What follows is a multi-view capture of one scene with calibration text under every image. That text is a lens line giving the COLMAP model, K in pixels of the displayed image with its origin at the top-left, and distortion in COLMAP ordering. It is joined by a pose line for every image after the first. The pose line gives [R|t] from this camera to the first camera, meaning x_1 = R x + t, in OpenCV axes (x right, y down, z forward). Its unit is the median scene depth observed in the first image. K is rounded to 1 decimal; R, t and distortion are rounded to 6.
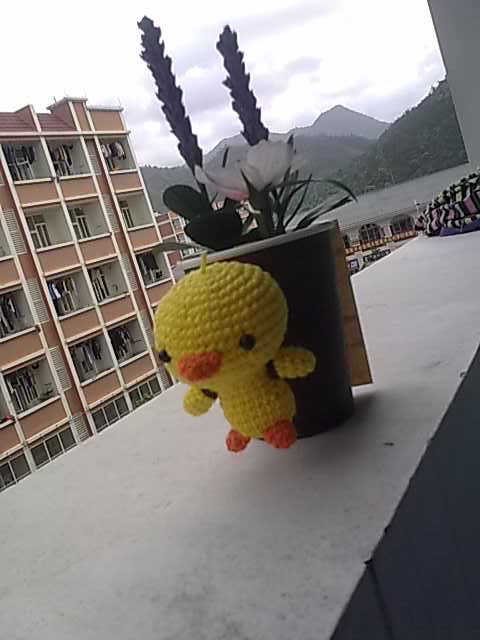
lens RADIAL K [[707.7, 0, 240.0], [0, 707.7, 320.0], [0, 0, 1]] dist [-0.009665, 0.010218]
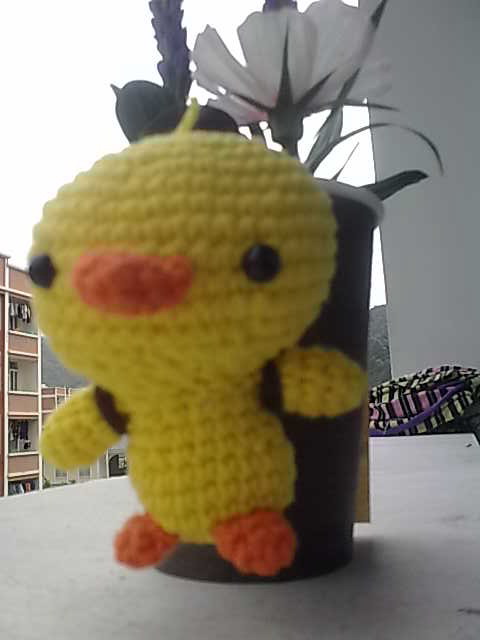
lens RADIAL K [[675.3, 0, 259.5], [0, 675.3, 322.5], [0, 0, 1]] dist [-0.019962, 0.006970]
pose [[0.951520, 0.265150, 0.155903, -0.012417], [-0.204357, 0.923776, -0.323847, 0.055551], [-0.229888, 0.276287, 0.933176, 0.188772]]
